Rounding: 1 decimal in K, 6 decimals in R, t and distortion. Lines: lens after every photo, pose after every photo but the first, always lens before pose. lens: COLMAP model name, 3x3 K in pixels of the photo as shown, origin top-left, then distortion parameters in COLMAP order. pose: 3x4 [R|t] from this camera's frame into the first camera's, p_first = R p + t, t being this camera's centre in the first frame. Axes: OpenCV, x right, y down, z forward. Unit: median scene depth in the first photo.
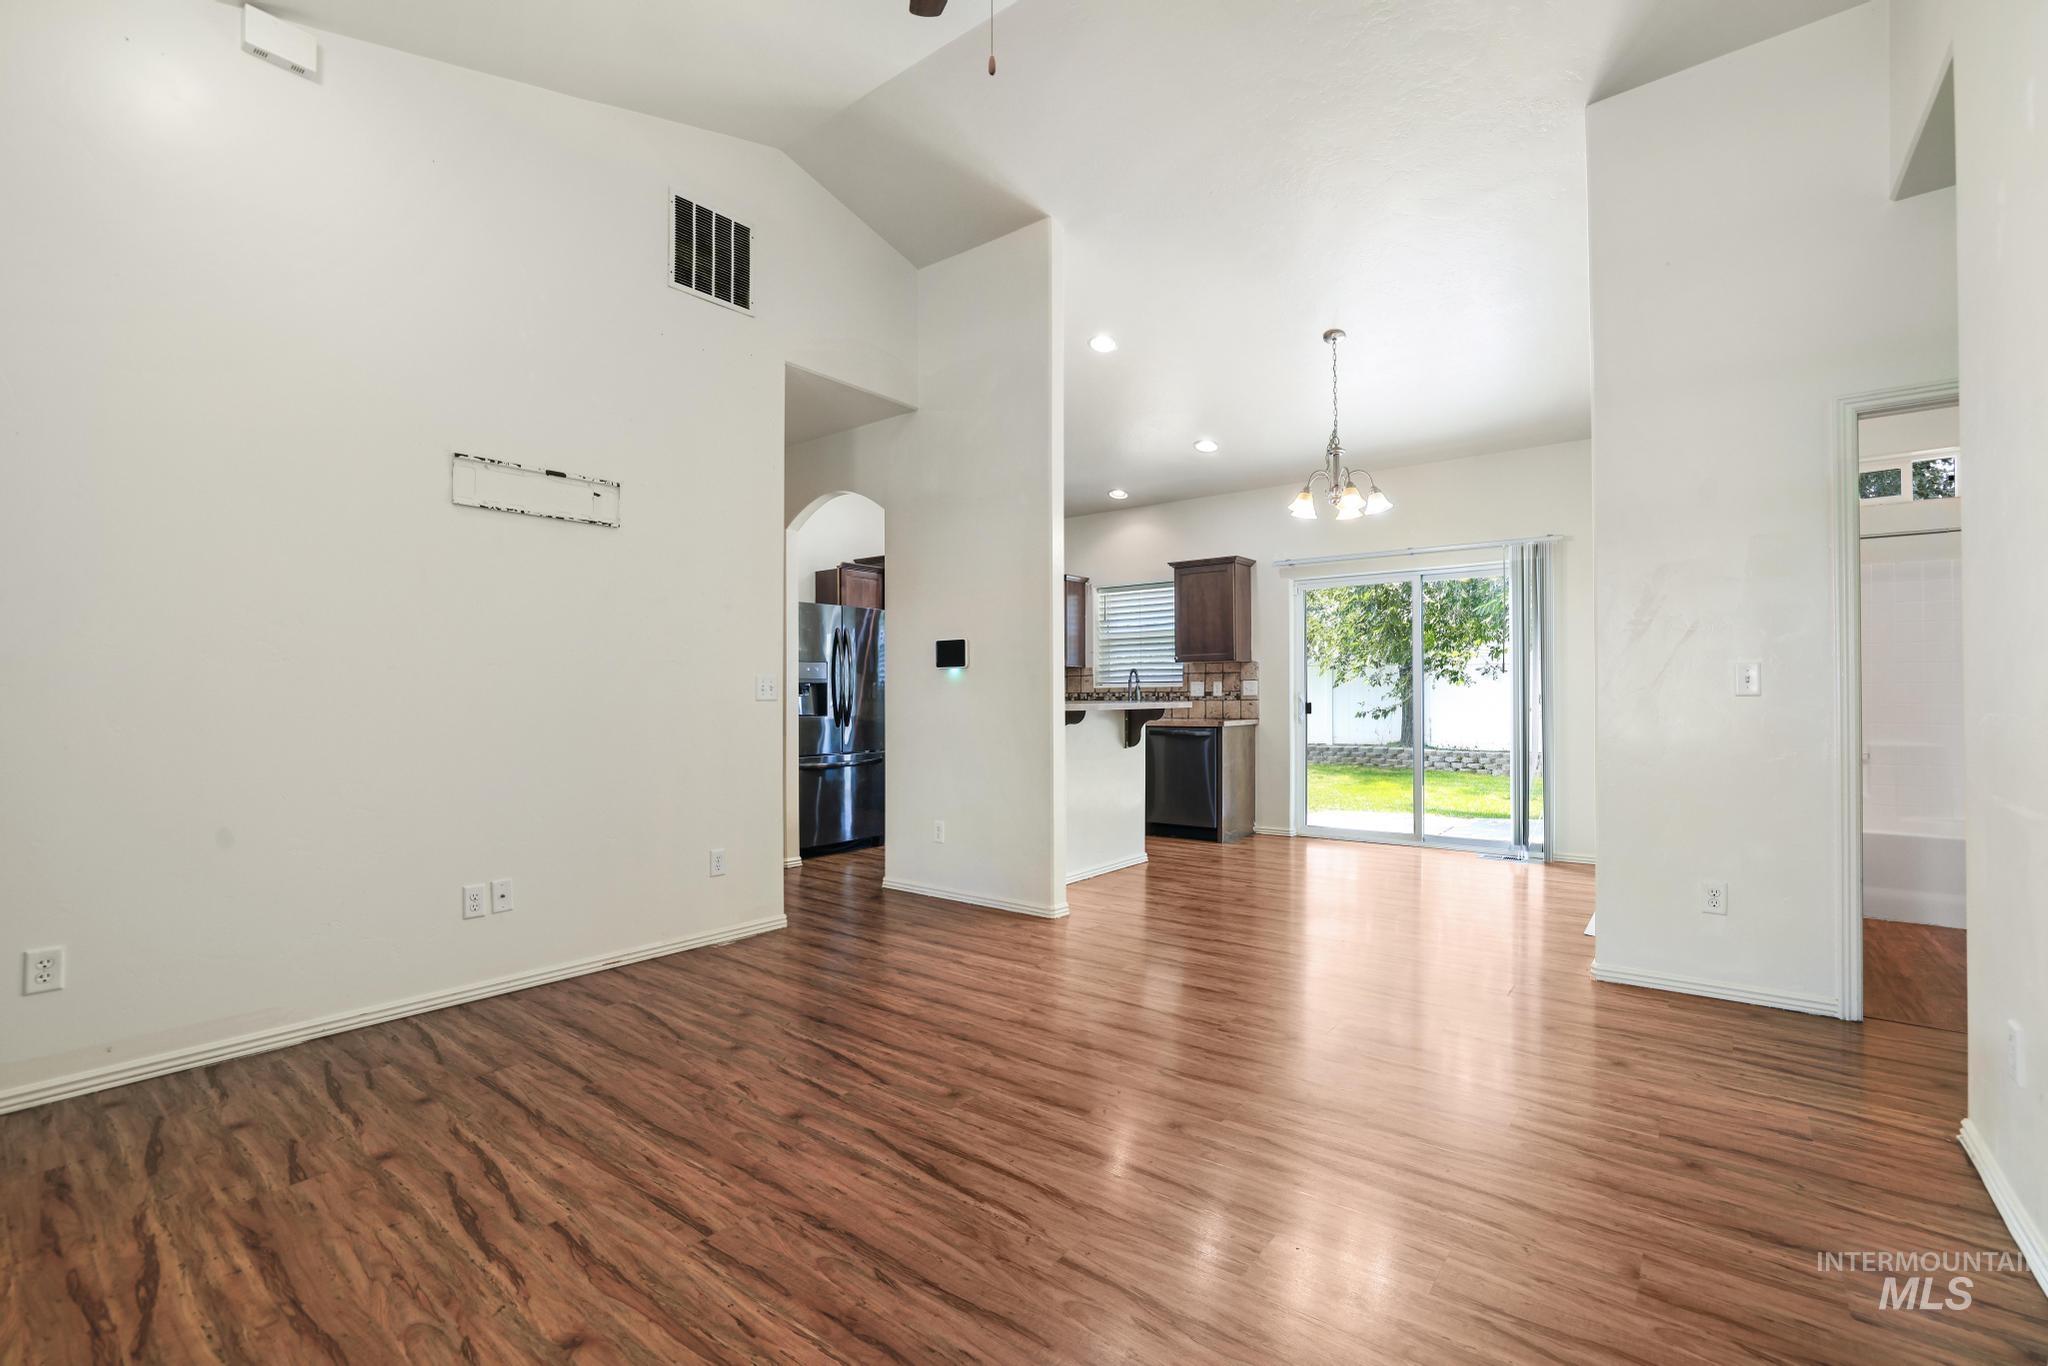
lens RADIAL K [[803.9, 0, 1031.9], [0, 803.9, 683.9], [0, 0, 1]] dist [-0.055340, -0.000186]
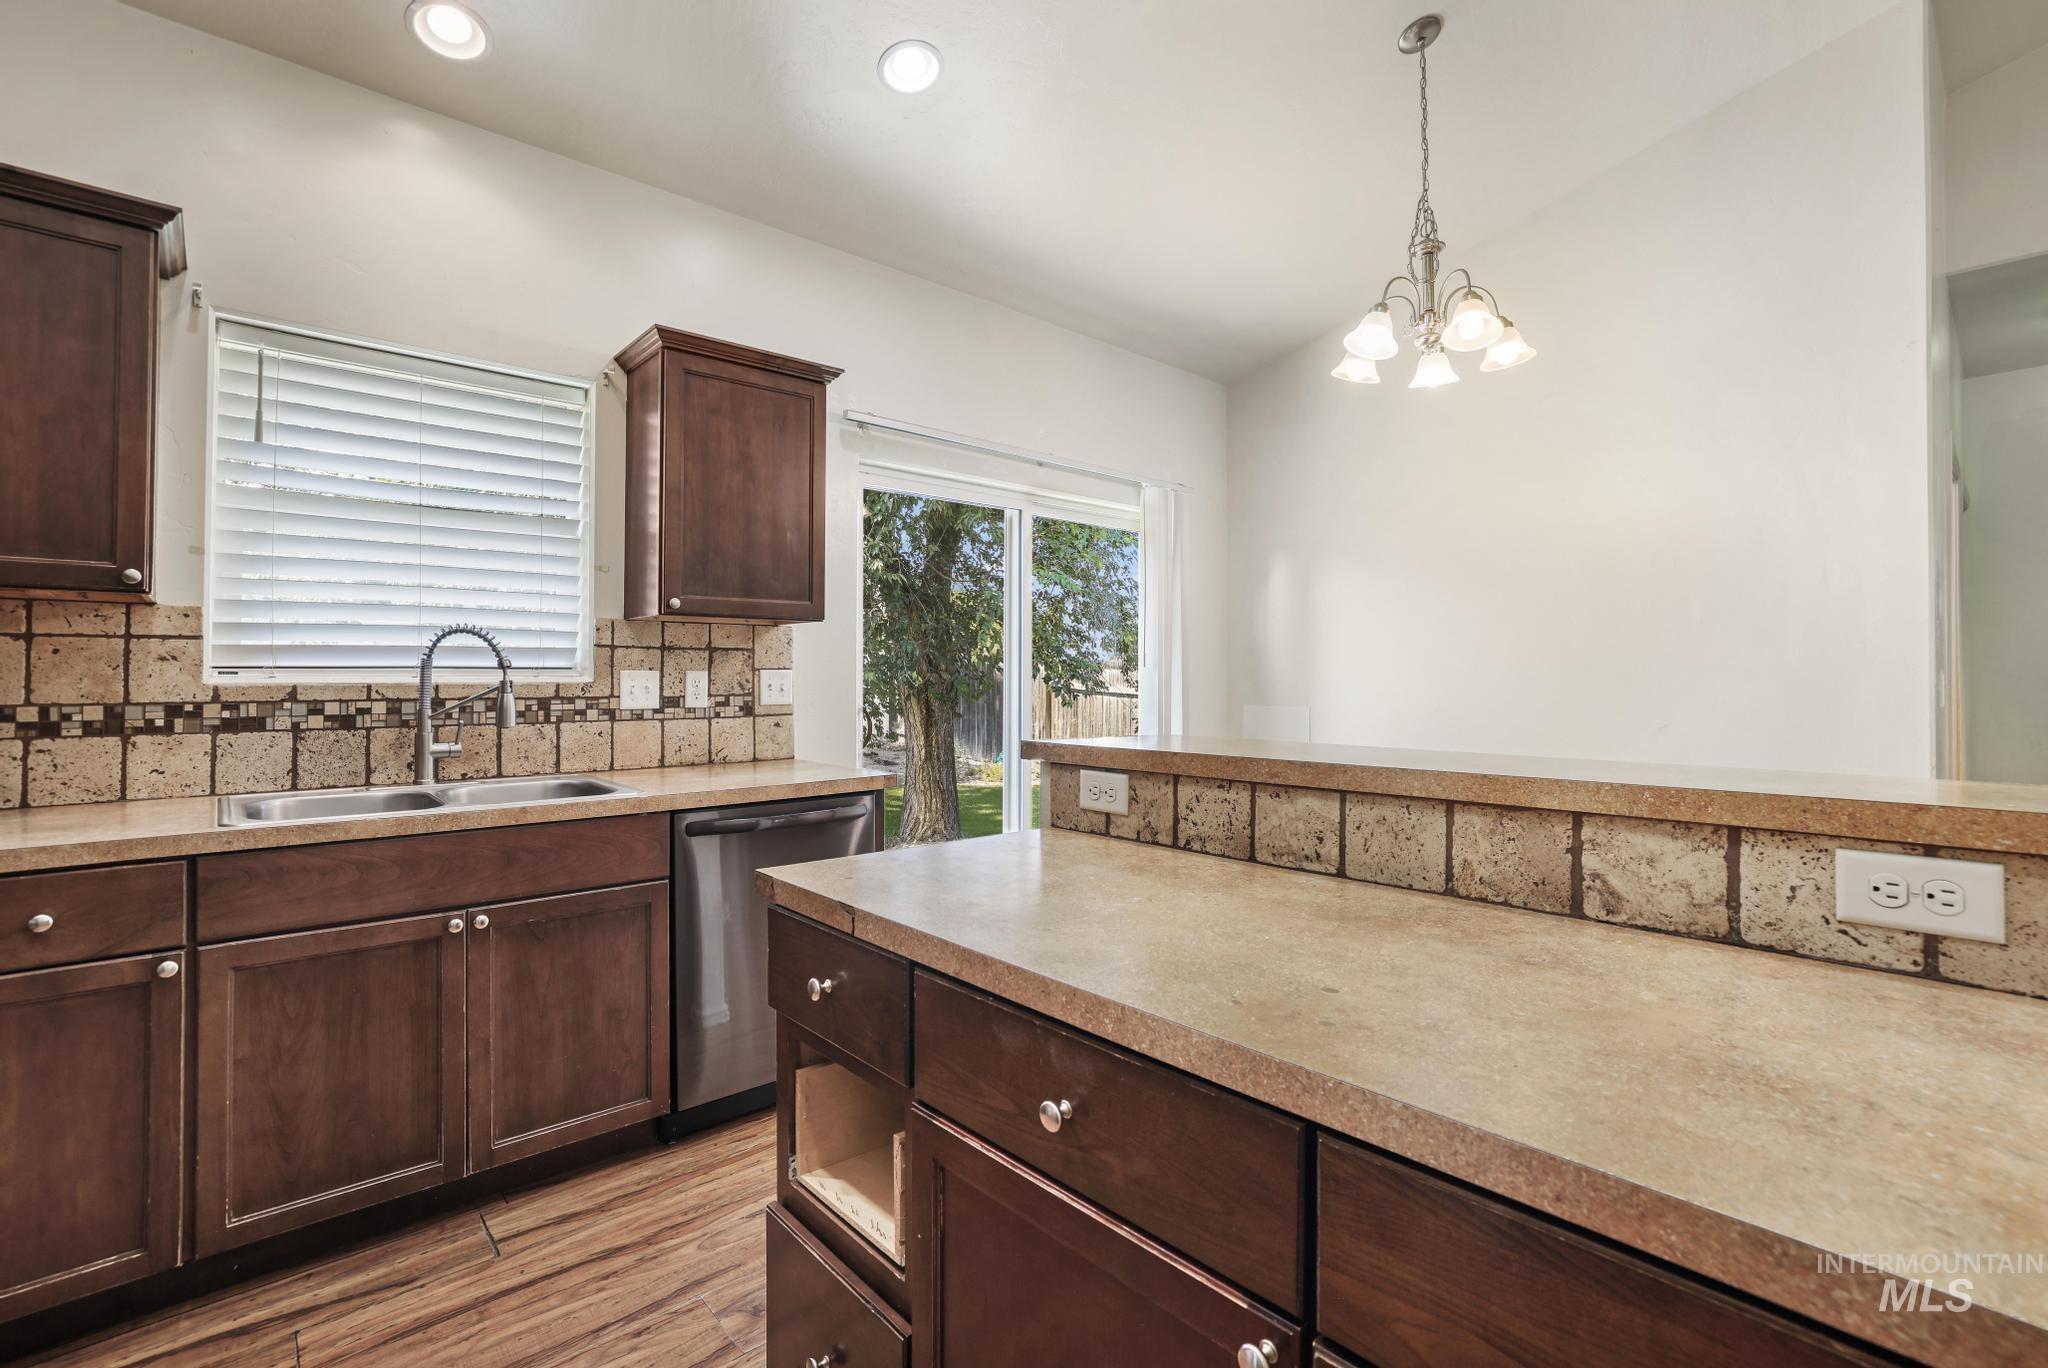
lens RADIAL K [[915.8, 0, 998.1], [0, 915.8, 666.3], [0, 0, 1]] dist [-0.045704, 0.018749]
pose [[0.192722, 0.016830, 0.981109, -0.178600], [-0.014183, 0.999796, -0.014365, -0.000942], [-0.981151, -0.011147, 0.192922, 0.771981]]
